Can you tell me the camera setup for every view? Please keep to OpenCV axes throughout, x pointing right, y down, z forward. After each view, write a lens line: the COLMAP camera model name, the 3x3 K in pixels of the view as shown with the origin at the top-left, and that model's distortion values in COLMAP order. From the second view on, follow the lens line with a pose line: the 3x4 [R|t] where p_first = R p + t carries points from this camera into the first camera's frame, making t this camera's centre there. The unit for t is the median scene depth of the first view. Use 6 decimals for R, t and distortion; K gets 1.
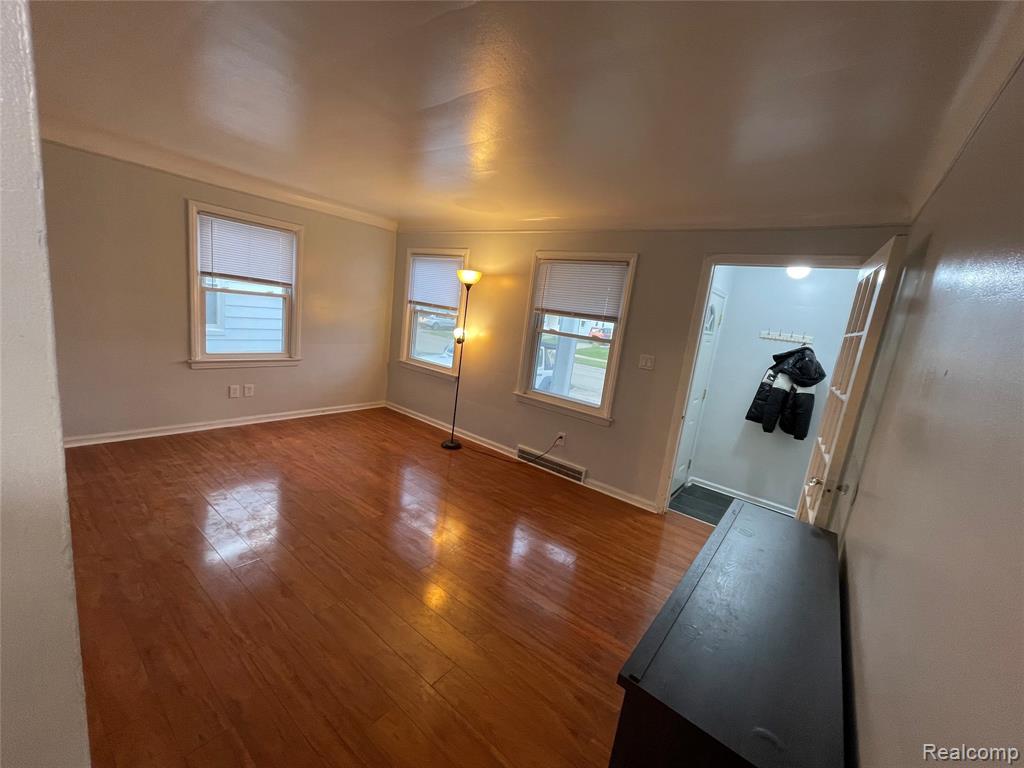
lens RADIAL K [[411.9, 0, 512.0], [0, 411.9, 384.0], [0, 0, 1]] dist [-0.000583, -0.000112]
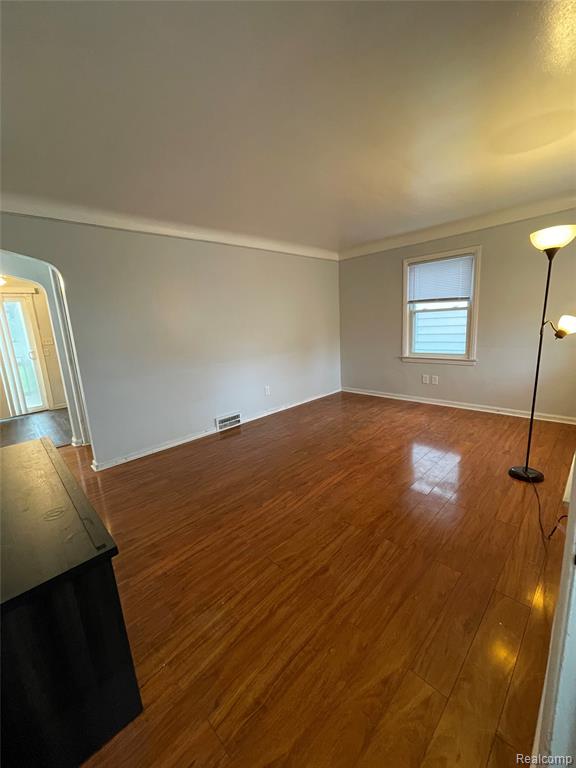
lens RADIAL K [[308.9, 0, 288.0], [0, 308.9, 384.0], [0, 0, 1]] dist [-0.000583, -0.000112]
pose [[-0.146964, 0.087271, -0.985284, 0.499536], [-0.136125, 0.984838, 0.107536, -0.017108], [0.979730, 0.149926, -0.132856, 0.688507]]
